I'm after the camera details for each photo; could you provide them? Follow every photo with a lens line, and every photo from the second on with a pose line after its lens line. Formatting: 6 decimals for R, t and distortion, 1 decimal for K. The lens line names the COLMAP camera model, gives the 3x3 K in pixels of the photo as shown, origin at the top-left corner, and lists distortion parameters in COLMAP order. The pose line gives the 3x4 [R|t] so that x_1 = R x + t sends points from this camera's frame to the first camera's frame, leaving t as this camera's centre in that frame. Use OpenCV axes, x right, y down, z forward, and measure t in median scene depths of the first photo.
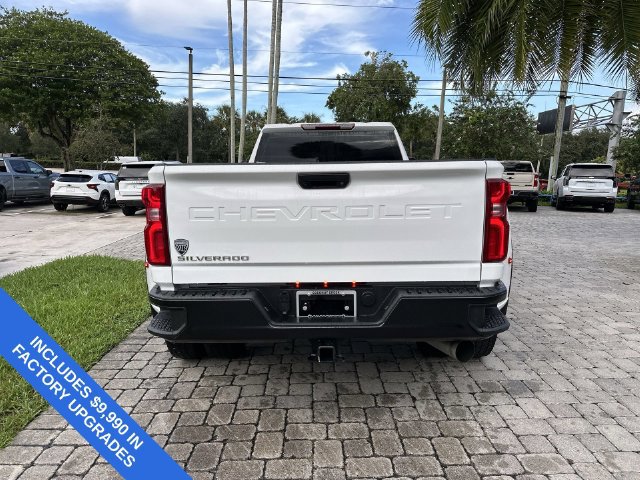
lens RADIAL K [[459.9, 0, 323.6], [0, 459.9, 211.1], [0, 0, 1]] dist [0.069330, -0.087786]
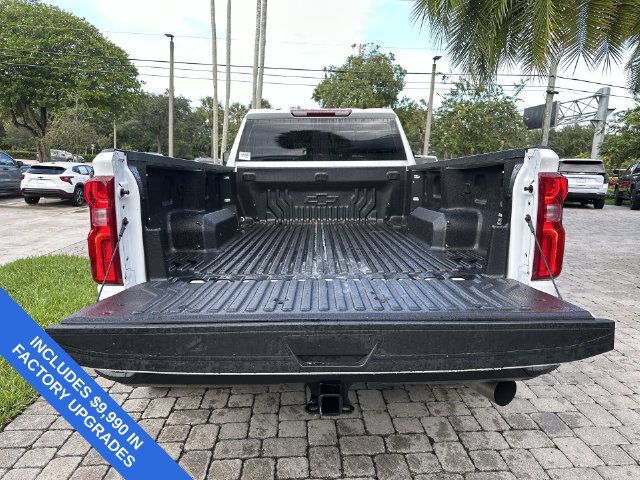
lens RADIAL K [[459.9, 0, 323.6], [0, 459.9, 211.1], [0, 0, 1]] dist [0.069330, -0.087786]
pose [[0.999416, 0.004507, 0.033869, -0.022519], [-0.004928, 0.999912, 0.012357, -0.009172], [-0.033811, -0.012517, 0.999350, 0.169319]]
